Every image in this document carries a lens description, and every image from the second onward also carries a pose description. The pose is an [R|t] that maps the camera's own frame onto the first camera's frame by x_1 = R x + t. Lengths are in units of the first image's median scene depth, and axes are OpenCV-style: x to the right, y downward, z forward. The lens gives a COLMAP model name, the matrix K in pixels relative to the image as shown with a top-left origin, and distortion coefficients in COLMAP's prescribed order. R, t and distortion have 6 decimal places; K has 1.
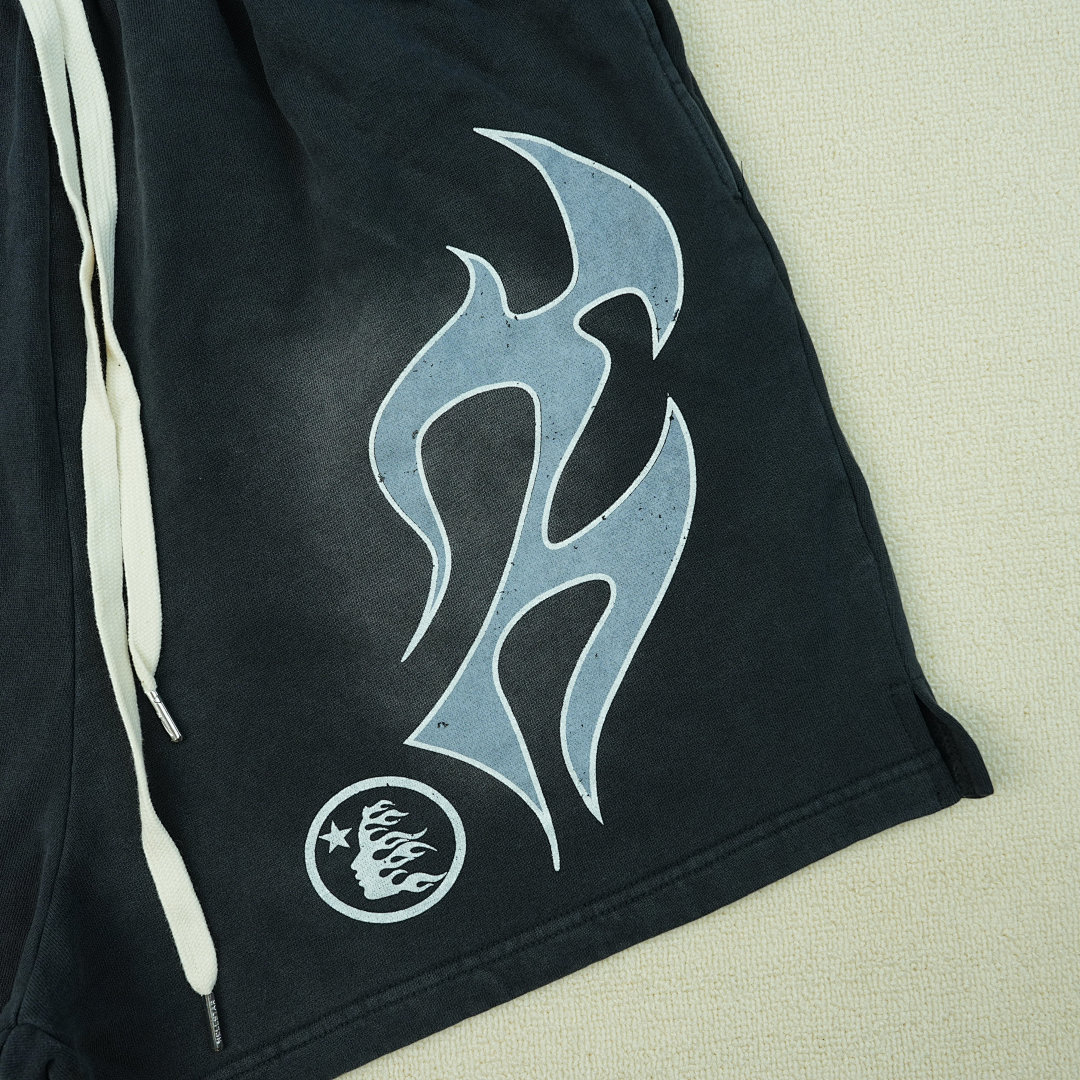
lens RADIAL K [[1155.5, 0, 540.0], [0, 1155.5, 540.0], [0, 0, 1]] dist [-0.007882, -0.007537]
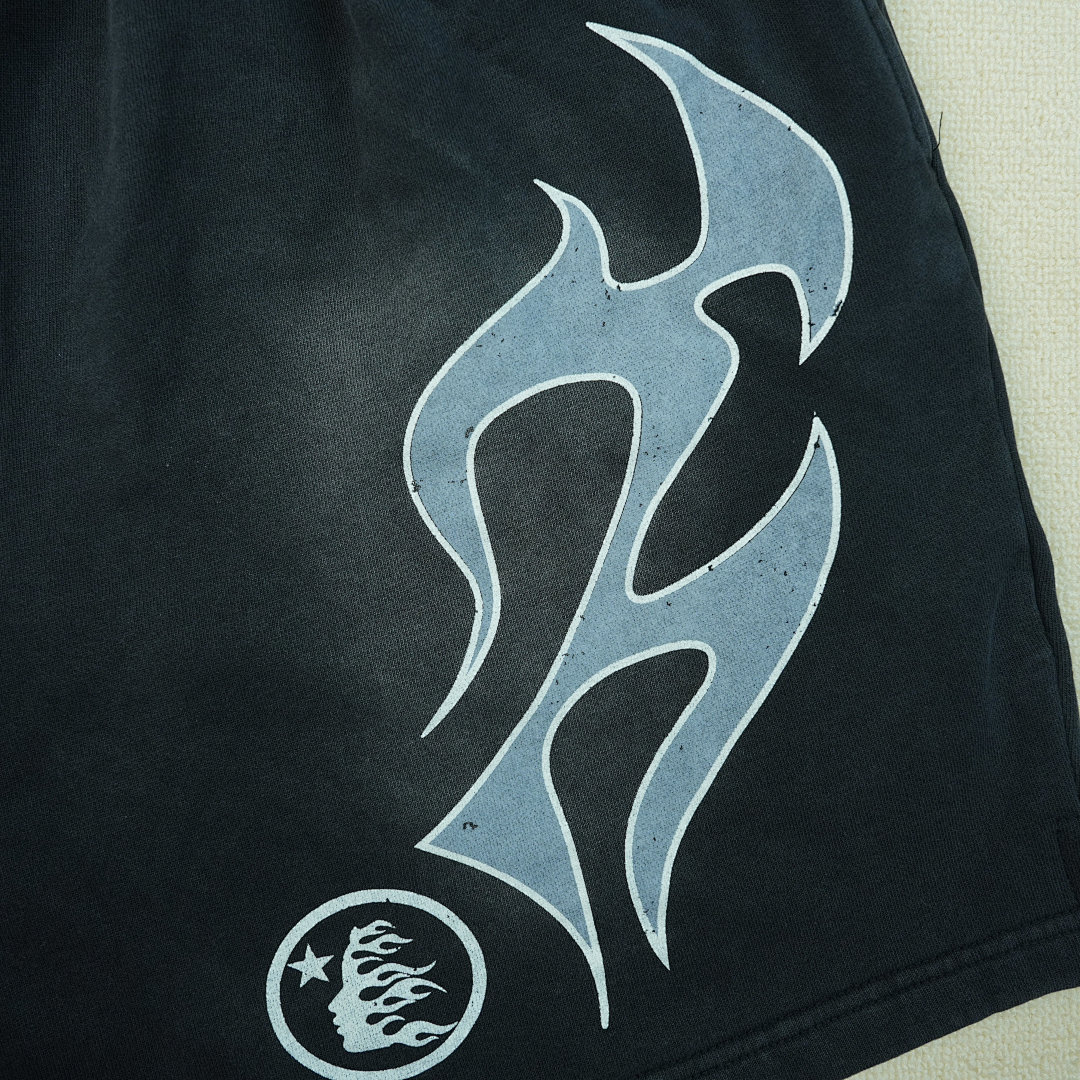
lens RADIAL K [[1155.5, 0, 540.0], [0, 1155.5, 540.0], [0, 0, 1]] dist [-0.007882, -0.007537]
pose [[0.991611, 0.089413, 0.093344, -0.125314], [-0.092091, 0.995442, 0.024783, -0.045447], [-0.090702, -0.033171, 0.995325, 0.263686]]
